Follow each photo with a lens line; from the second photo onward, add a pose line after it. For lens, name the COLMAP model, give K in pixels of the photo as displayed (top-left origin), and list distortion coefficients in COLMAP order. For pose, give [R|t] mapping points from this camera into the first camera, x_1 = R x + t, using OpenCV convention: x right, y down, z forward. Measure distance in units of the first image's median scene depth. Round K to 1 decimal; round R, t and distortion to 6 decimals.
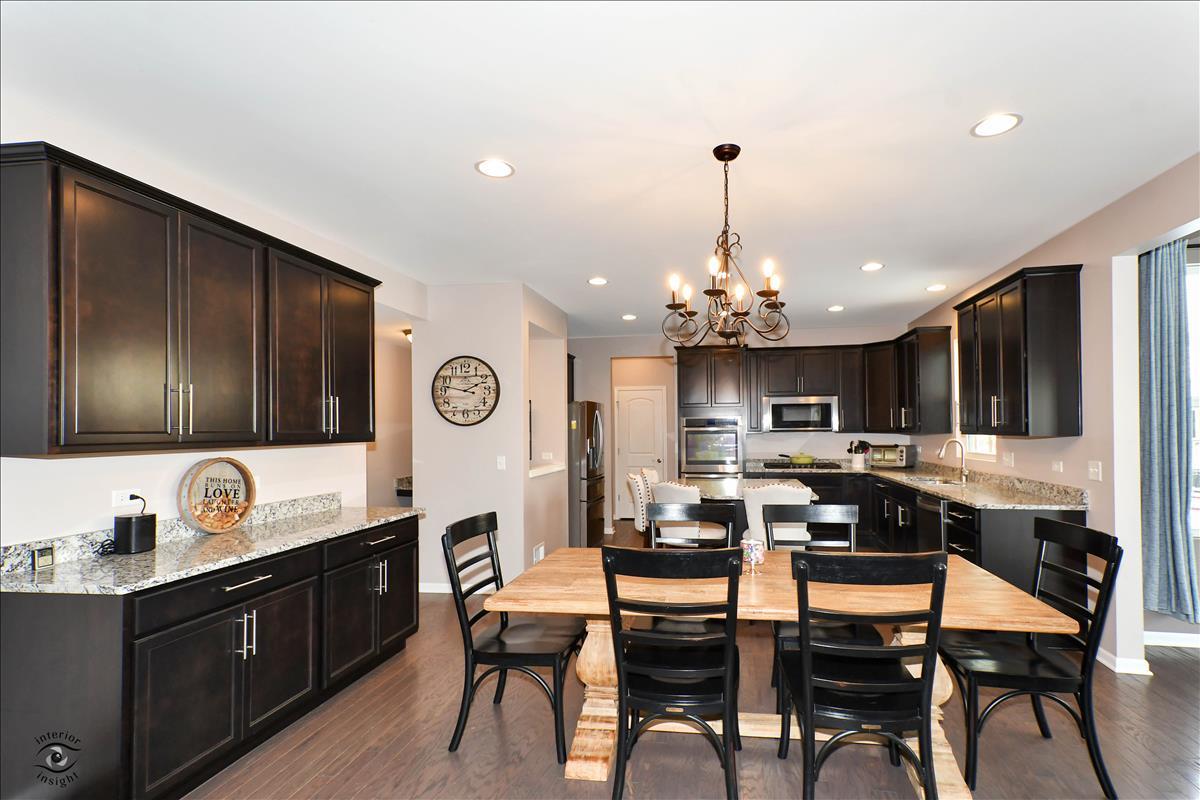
lens RADIAL K [[955.3, 0, 600.0], [0, 955.3, 400.0], [0, 0, 1]] dist [-0.013044, -0.003541]
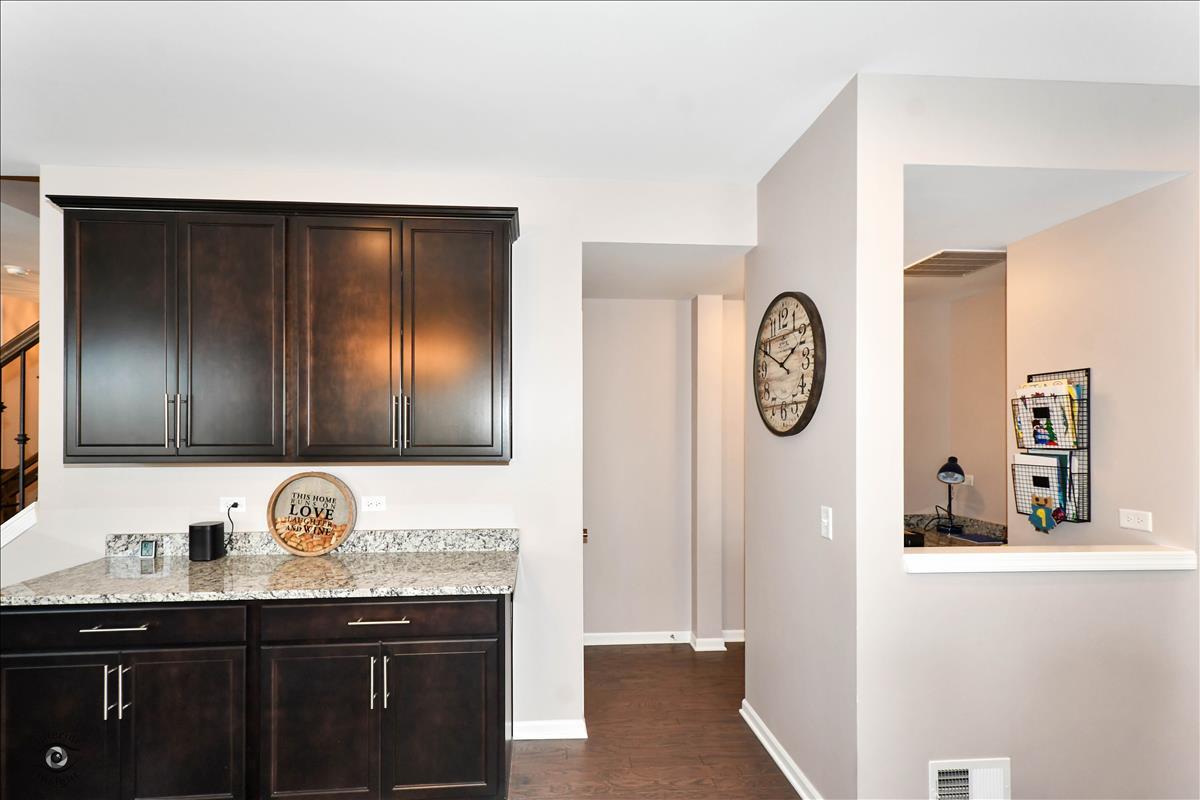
lens RADIAL K [[546.9, 0, 627.1], [0, 546.9, 426.4], [0, 0, 1]] dist [0.002843, 0.000507]
pose [[0.198644, 0.004561, -0.980061, 0.163973], [0.036481, 0.999262, 0.012045, 0.021707], [0.979393, -0.038146, 0.198331, 1.169515]]
